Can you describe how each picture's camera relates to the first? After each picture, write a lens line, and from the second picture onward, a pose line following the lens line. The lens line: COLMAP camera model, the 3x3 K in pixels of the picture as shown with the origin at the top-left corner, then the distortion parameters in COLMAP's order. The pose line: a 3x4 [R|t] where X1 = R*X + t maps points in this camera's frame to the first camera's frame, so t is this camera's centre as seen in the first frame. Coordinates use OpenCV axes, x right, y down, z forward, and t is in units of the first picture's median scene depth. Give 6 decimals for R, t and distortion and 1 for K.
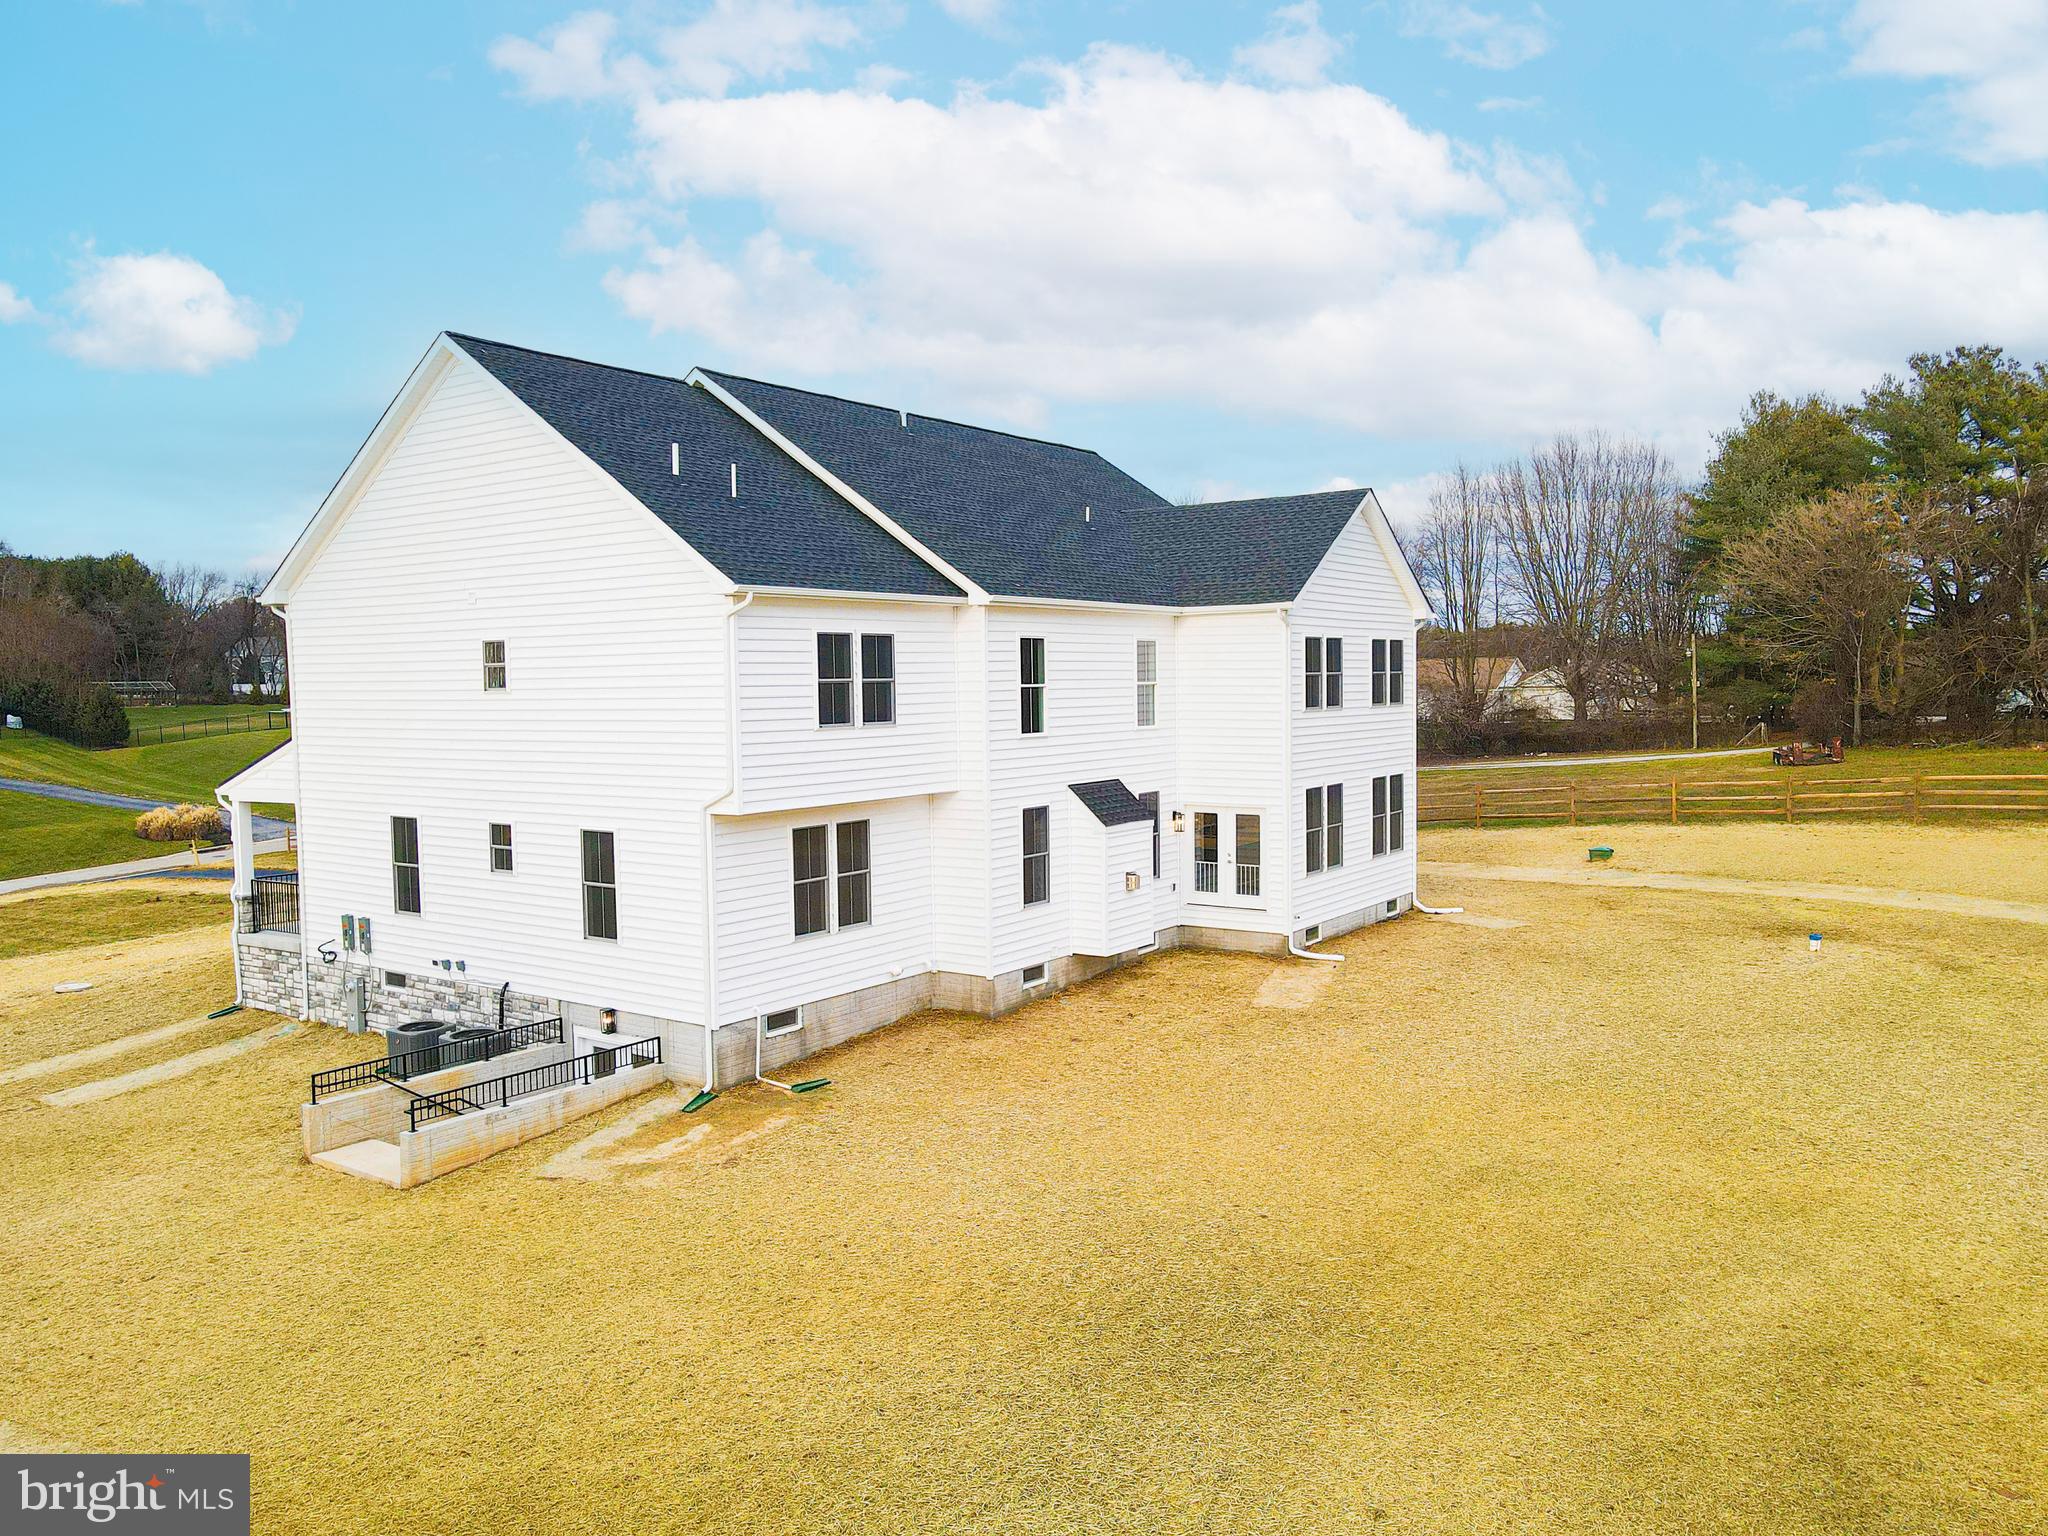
lens RADIAL K [[1497.1, 0, 1028.2], [0, 1497.1, 776.9], [0, 0, 1]] dist [-0.003001, -0.000175]
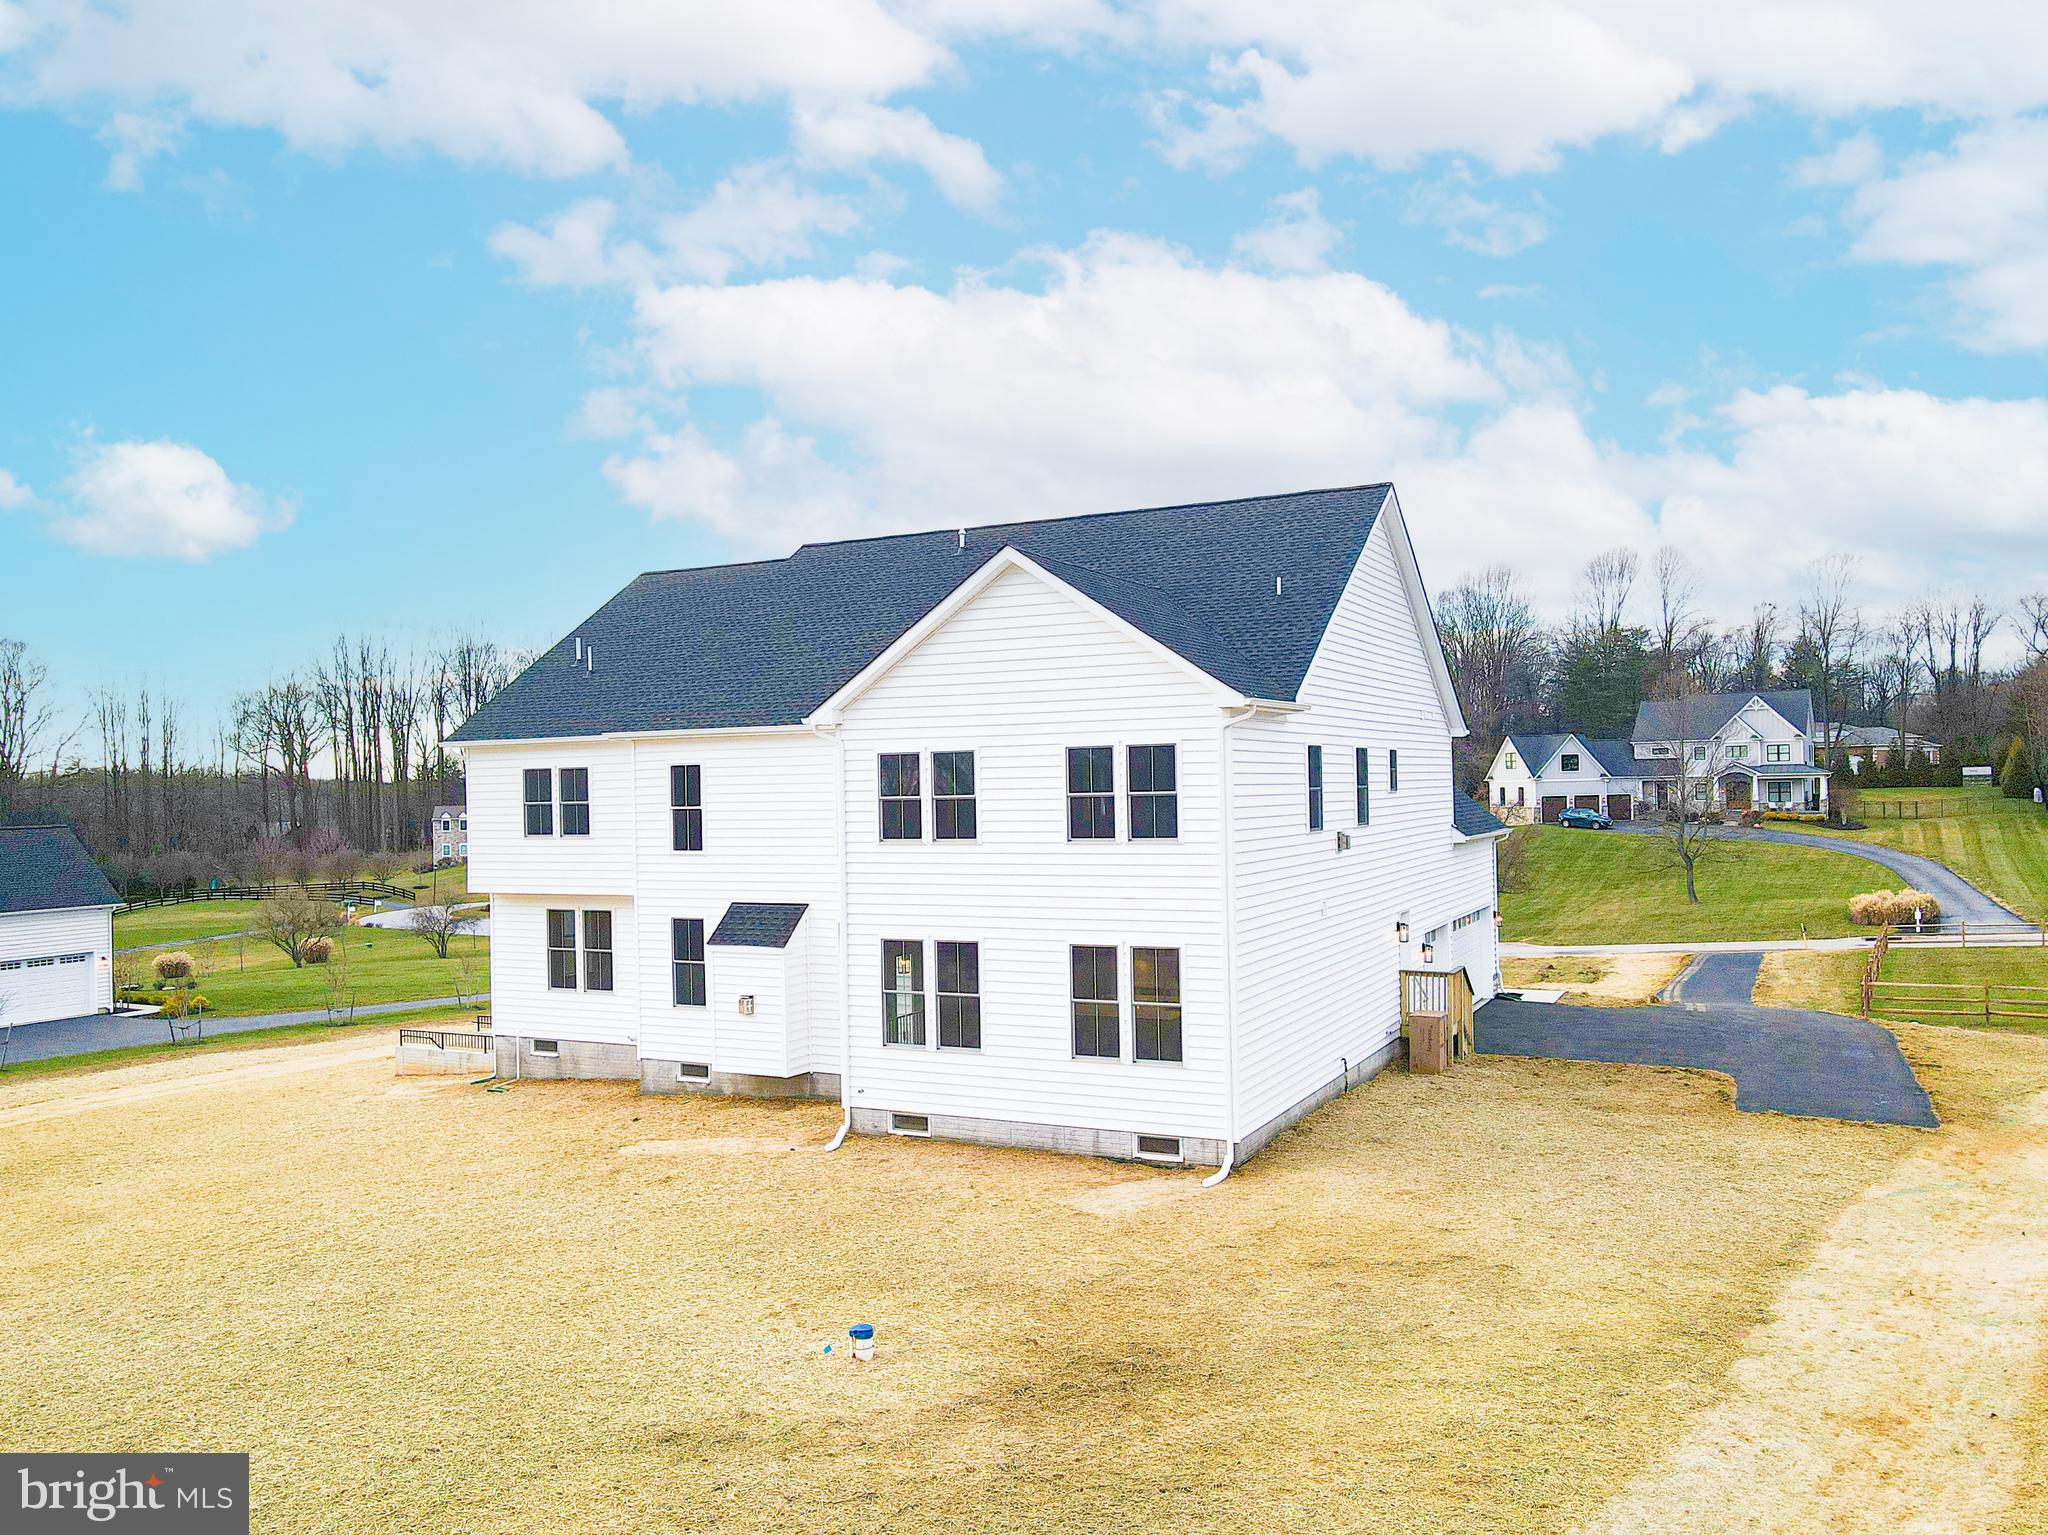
lens RADIAL K [[1565.6, 0, 1024.0], [0, 1565.6, 767.5], [0, 0, 1]] dist [0.009237, 0.007616]
pose [[0.147099, -0.004217, -0.989113, 1.215996], [-0.052906, 0.998526, -0.012125, -0.092087], [0.987706, 0.054114, 0.146659, 1.097335]]
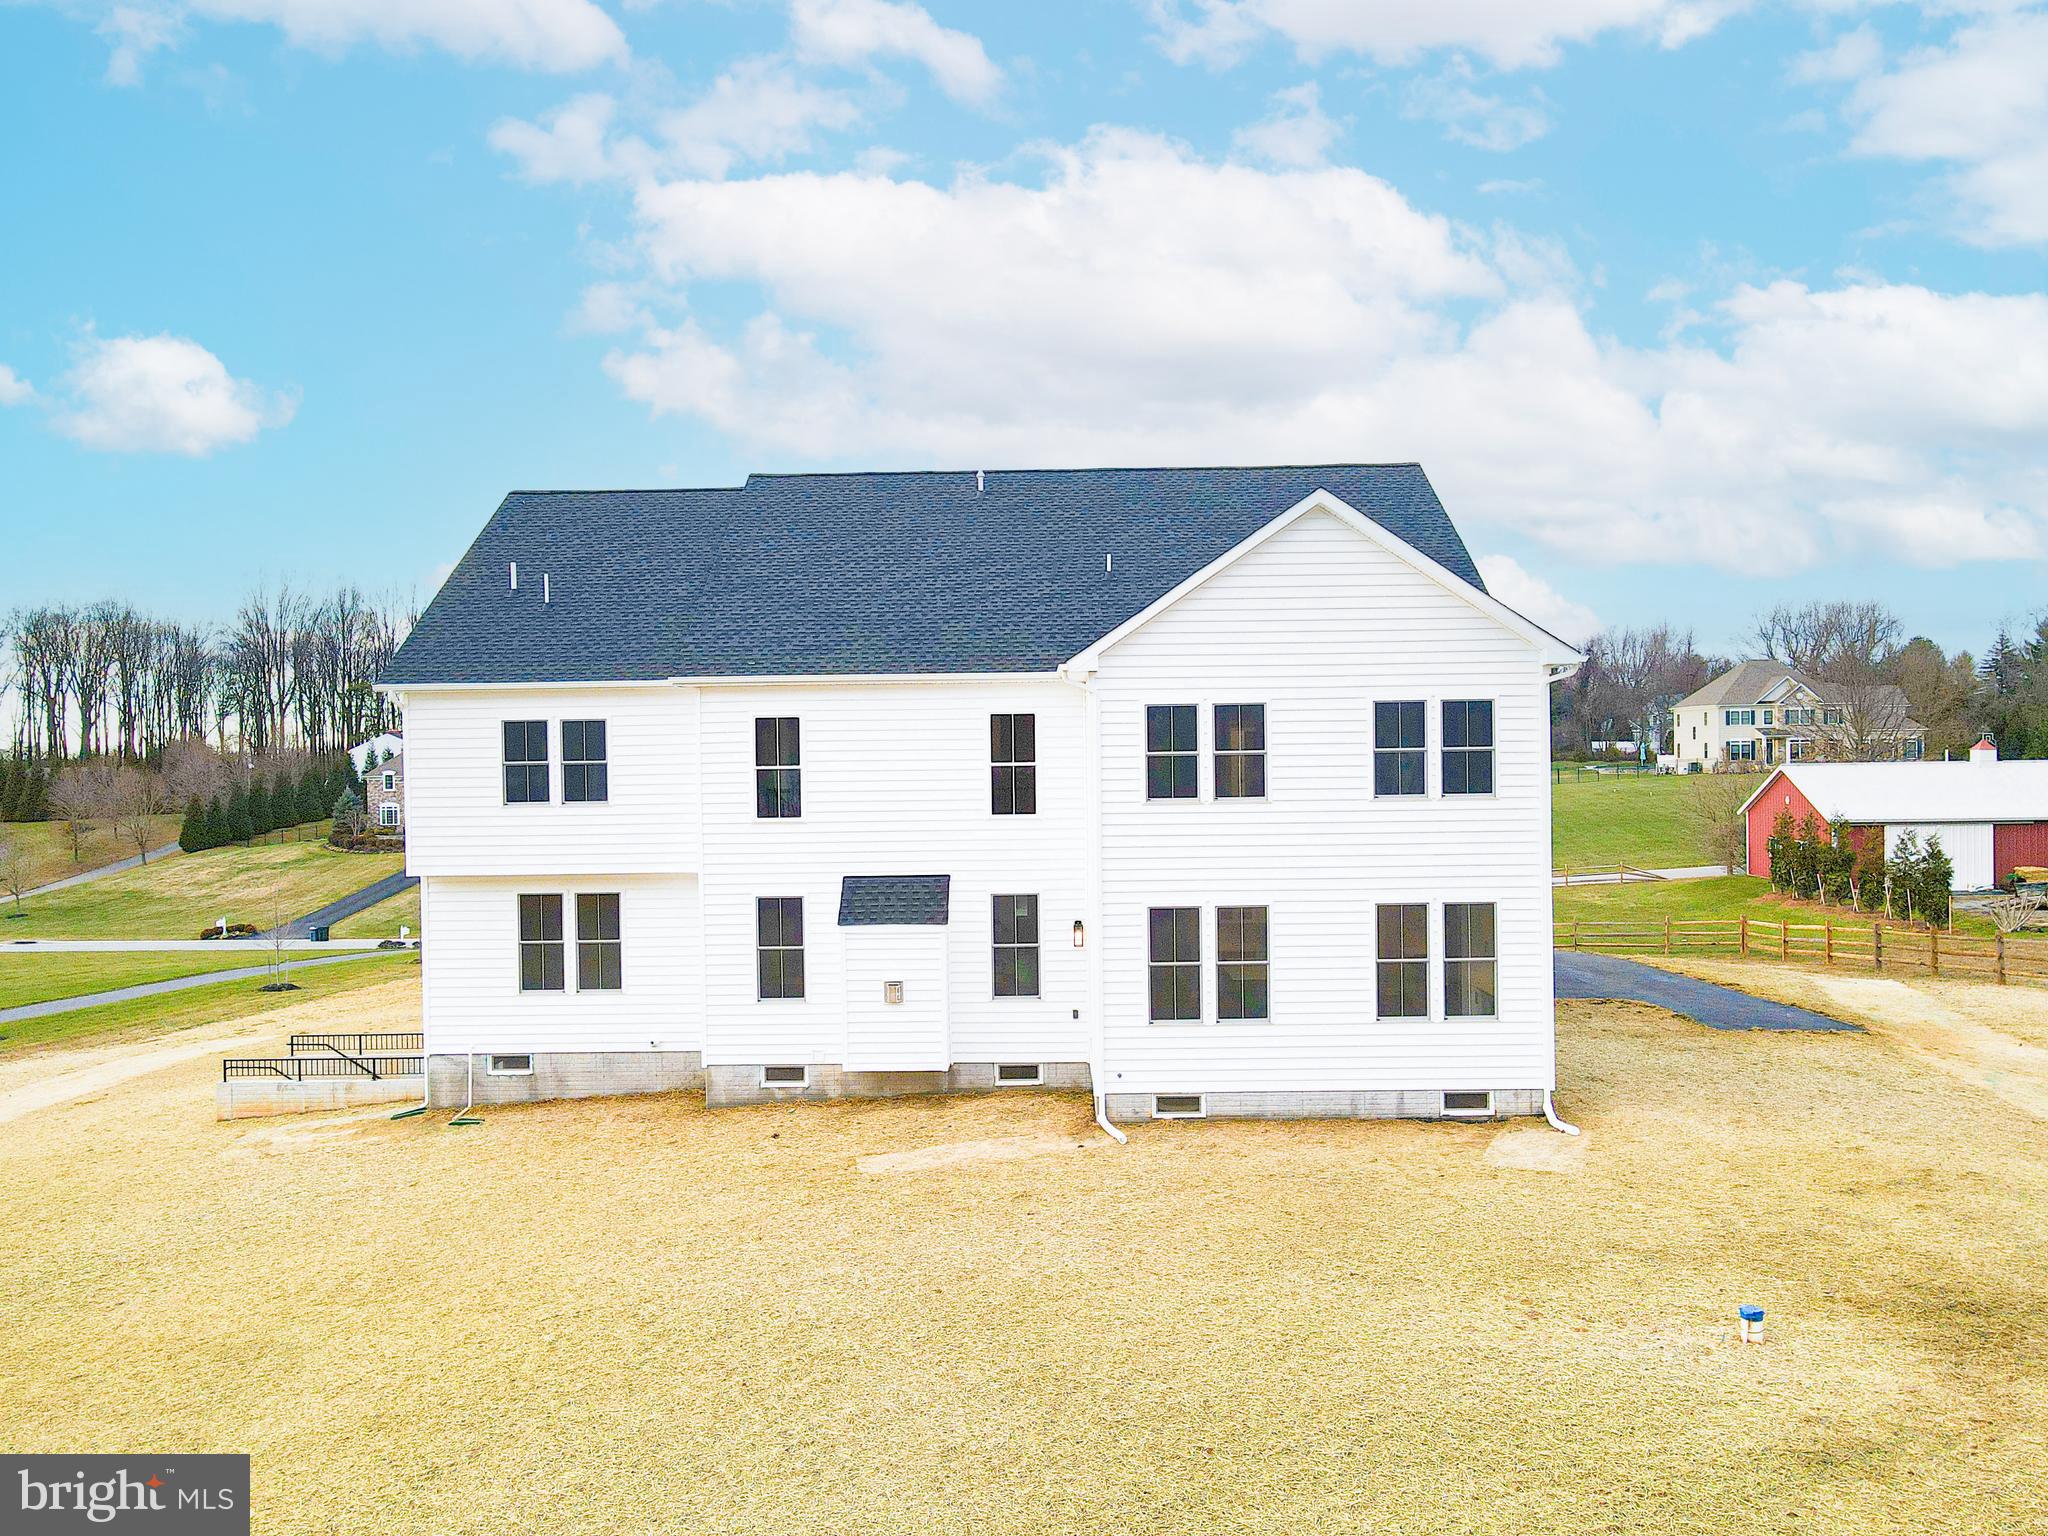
lens RADIAL K [[1543.9, 0, 1024.0], [0, 1543.9, 768.0], [0, 0, 1]] dist [0.003942, 0.042295]
pose [[0.564755, 0.013864, -0.825142, 0.916825], [-0.048658, 0.998679, -0.016523, -0.053279], [0.823823, 0.049481, 0.564684, 0.587994]]
